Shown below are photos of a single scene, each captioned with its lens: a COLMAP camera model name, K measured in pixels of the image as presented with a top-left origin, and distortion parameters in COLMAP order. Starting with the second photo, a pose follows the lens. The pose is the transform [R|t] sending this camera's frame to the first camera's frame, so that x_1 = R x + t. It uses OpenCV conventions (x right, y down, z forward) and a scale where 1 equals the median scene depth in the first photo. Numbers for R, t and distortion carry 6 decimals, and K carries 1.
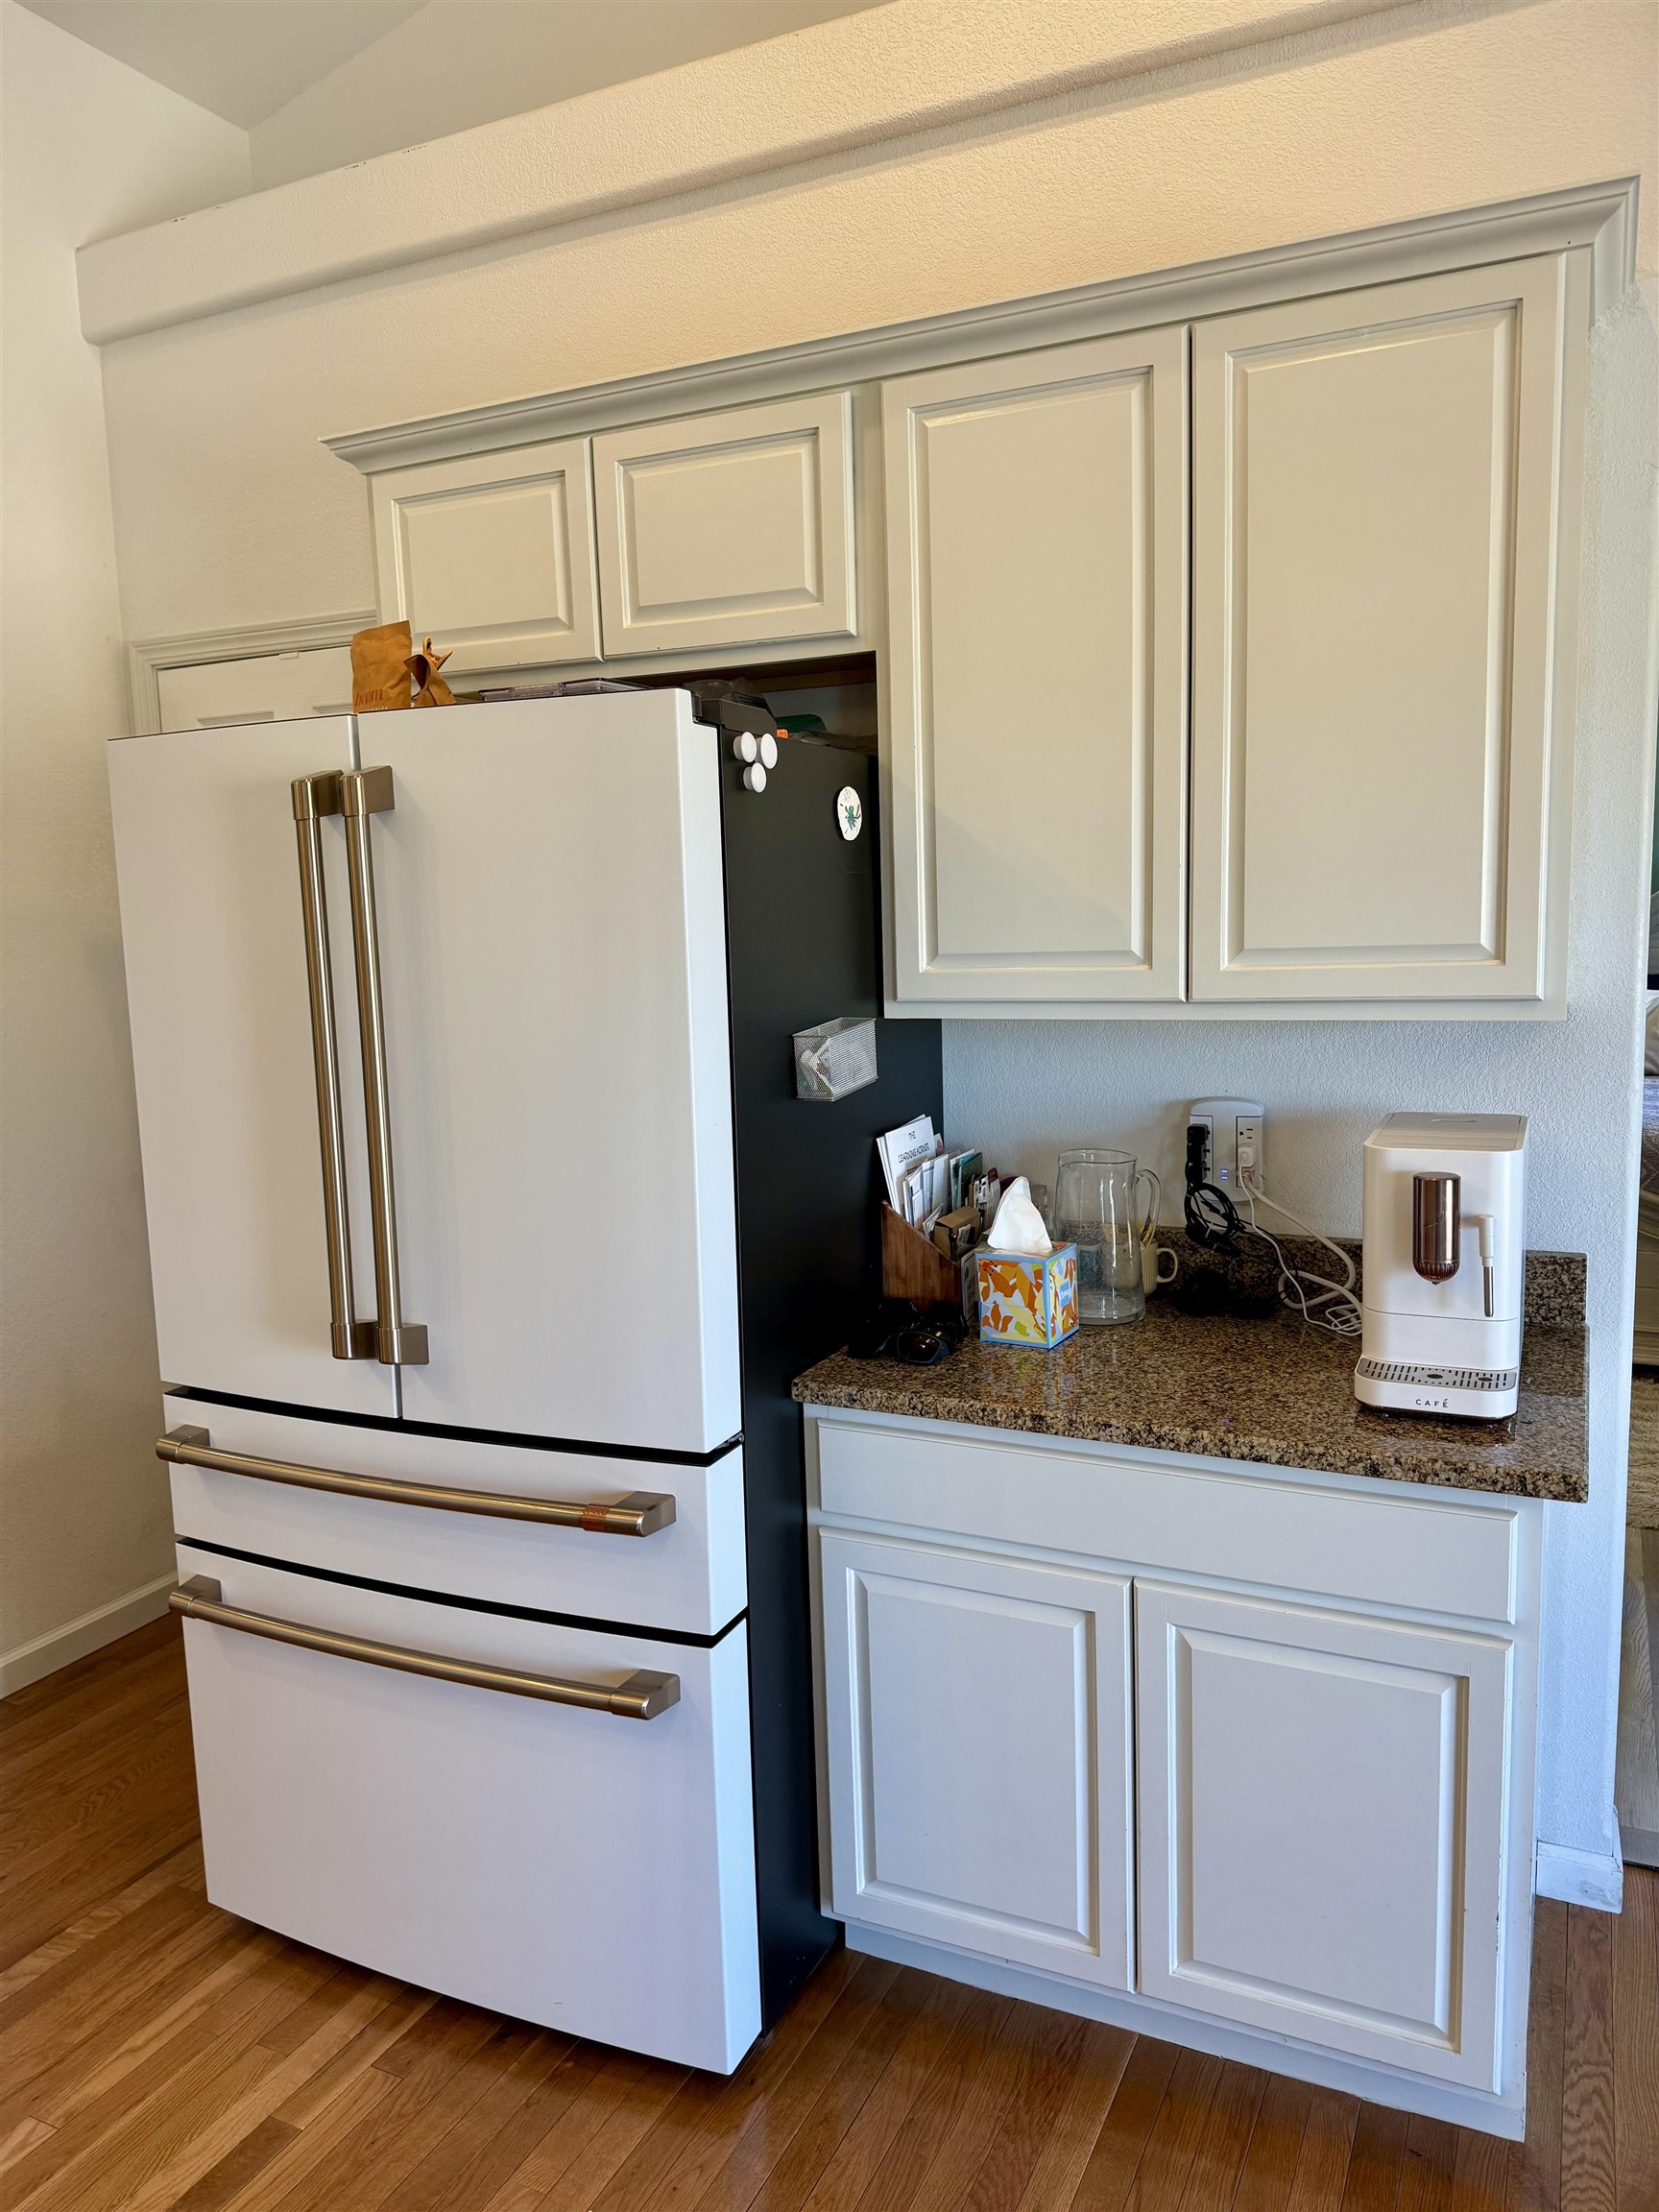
lens RADIAL K [[1597.6, 0, 824.6], [0, 1597.6, 1108.3], [0, 0, 1]] dist [0.039585, -0.021650]
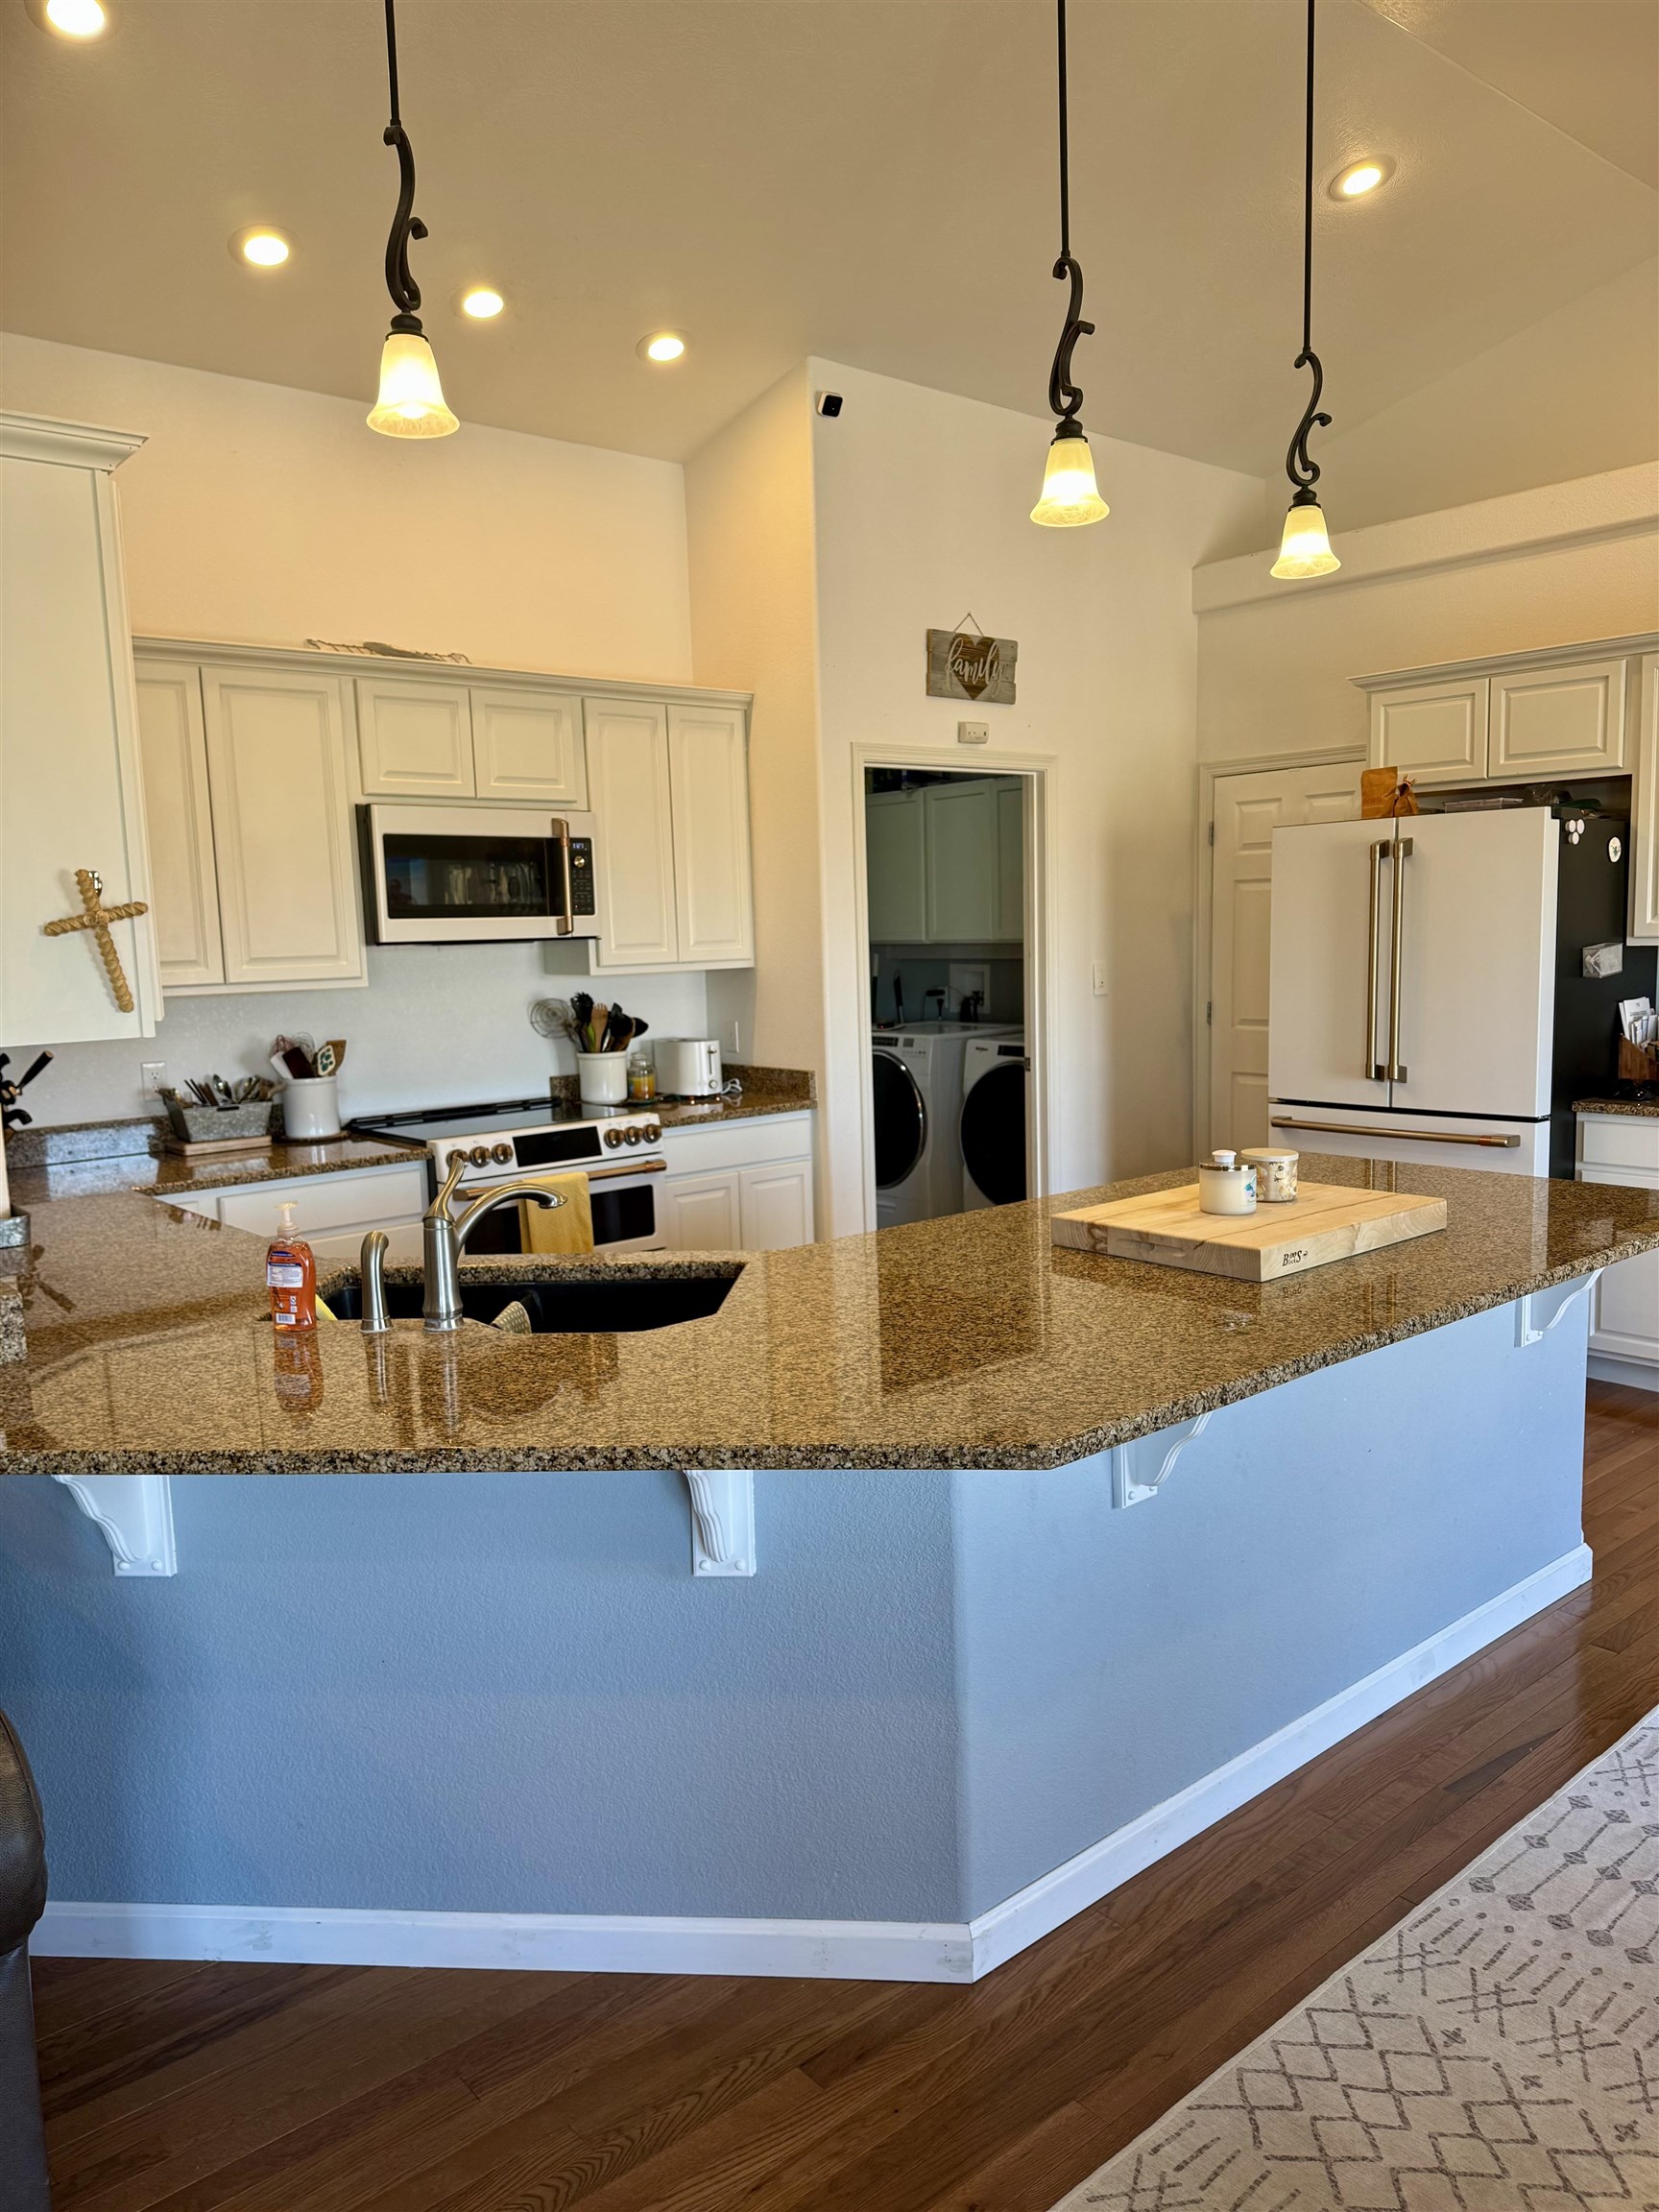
lens RADIAL K [[1597.6, 0, 835.0], [0, 1597.6, 1111.0], [0, 0, 1]] dist [0.039585, -0.021650]
pose [[0.918756, 0.049274, -0.391738, -0.084890], [-0.049054, 0.998740, 0.010577, 0.206068], [0.391766, 0.009498, 0.920016, -1.476679]]
